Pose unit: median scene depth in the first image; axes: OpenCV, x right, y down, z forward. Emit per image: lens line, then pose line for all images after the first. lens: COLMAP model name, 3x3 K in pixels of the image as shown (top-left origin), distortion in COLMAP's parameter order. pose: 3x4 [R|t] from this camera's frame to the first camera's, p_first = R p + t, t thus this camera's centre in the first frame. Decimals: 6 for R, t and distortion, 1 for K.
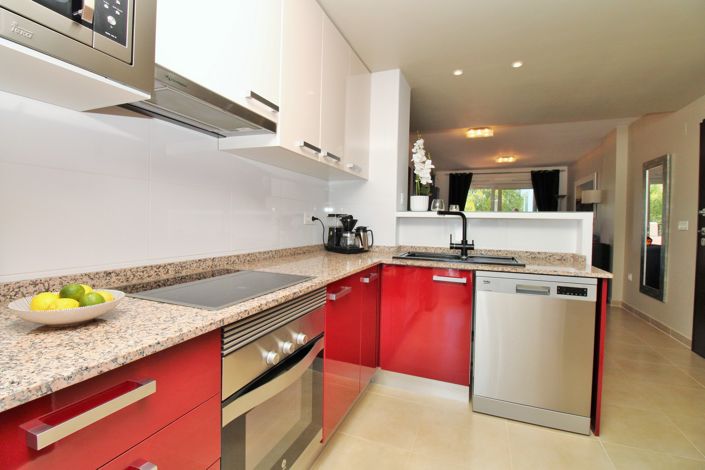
lens RADIAL K [[325.6, 0, 352.7], [0, 325.6, 230.1], [0, 0, 1]] dist [0.004872, -0.003608]
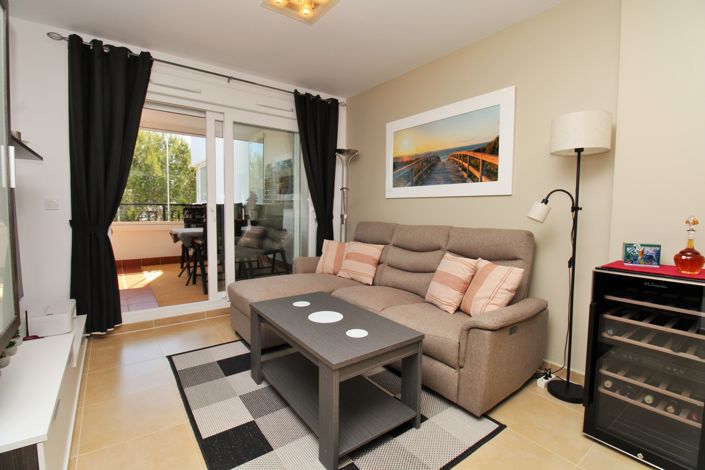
lens RADIAL K [[325.6, 0, 352.3], [0, 325.6, 232.0], [0, 0, 1]] dist [0.004872, -0.003608]
pose [[0.523630, -0.068828, 0.849161, 0.187323], [0.010868, 0.997190, 0.074124, -0.015709], [-0.851876, -0.029585, 0.522907, 0.685407]]
